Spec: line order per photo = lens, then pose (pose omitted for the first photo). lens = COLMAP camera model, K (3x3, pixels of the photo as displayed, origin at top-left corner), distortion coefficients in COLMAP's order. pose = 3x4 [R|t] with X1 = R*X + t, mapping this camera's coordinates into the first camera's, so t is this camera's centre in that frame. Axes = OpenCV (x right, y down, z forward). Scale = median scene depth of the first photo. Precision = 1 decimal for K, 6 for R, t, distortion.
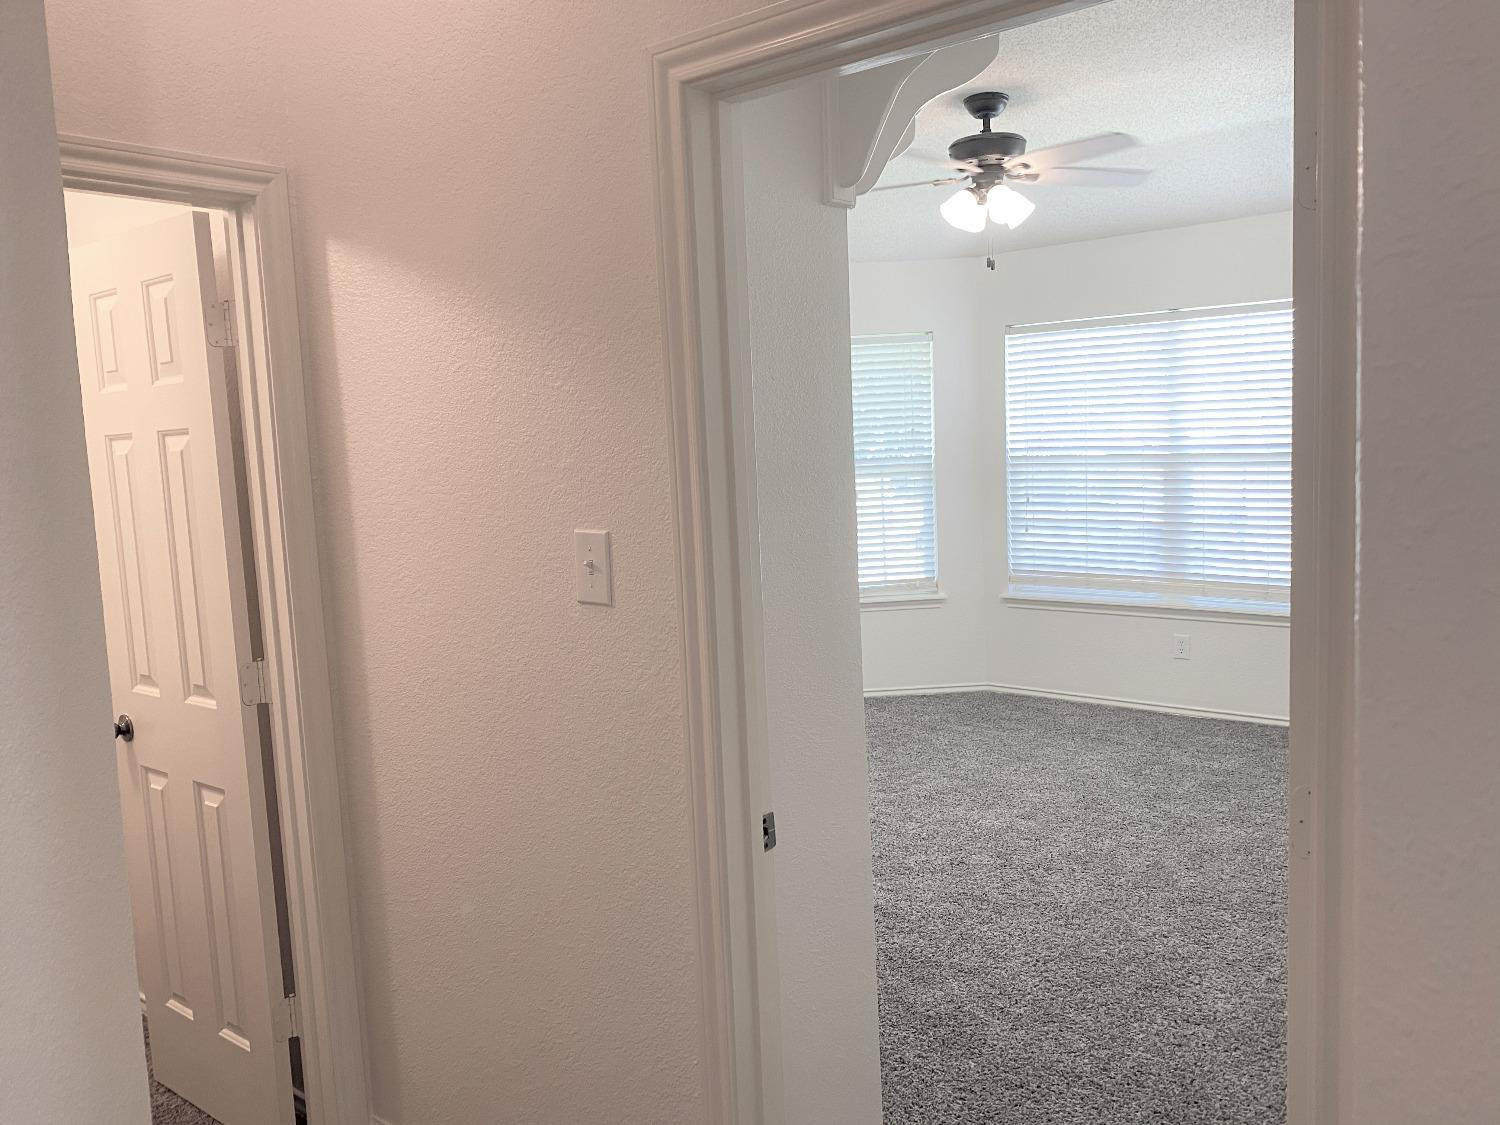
lens RADIAL K [[1135.1, 0, 745.0], [0, 1135.1, 556.3], [0, 0, 1]] dist [0.157050, -0.414723]
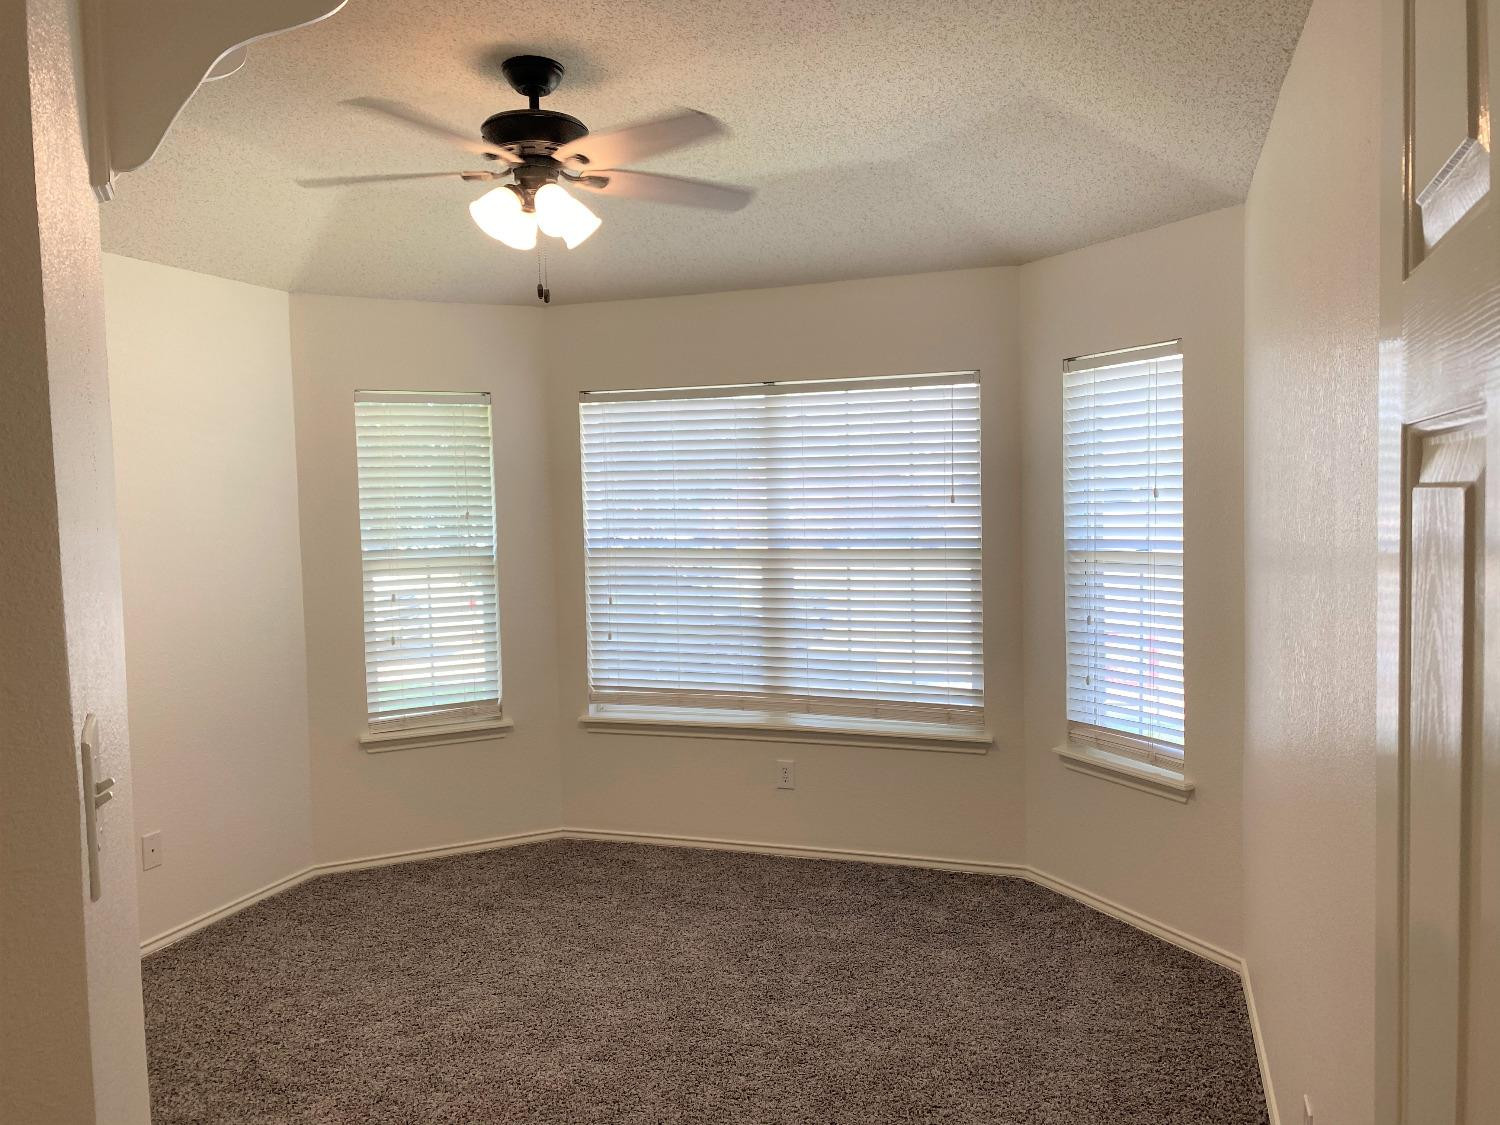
lens RADIAL K [[1135.1, 0, 745.0], [0, 1135.1, 556.3], [0, 0, 1]] dist [0.157050, -0.414723]
pose [[0.940331, 0.003709, 0.340240, 0.067412], [0.019230, 0.997763, -0.064025, -0.031190], [-0.339717, 0.066748, 0.938156, 0.222367]]
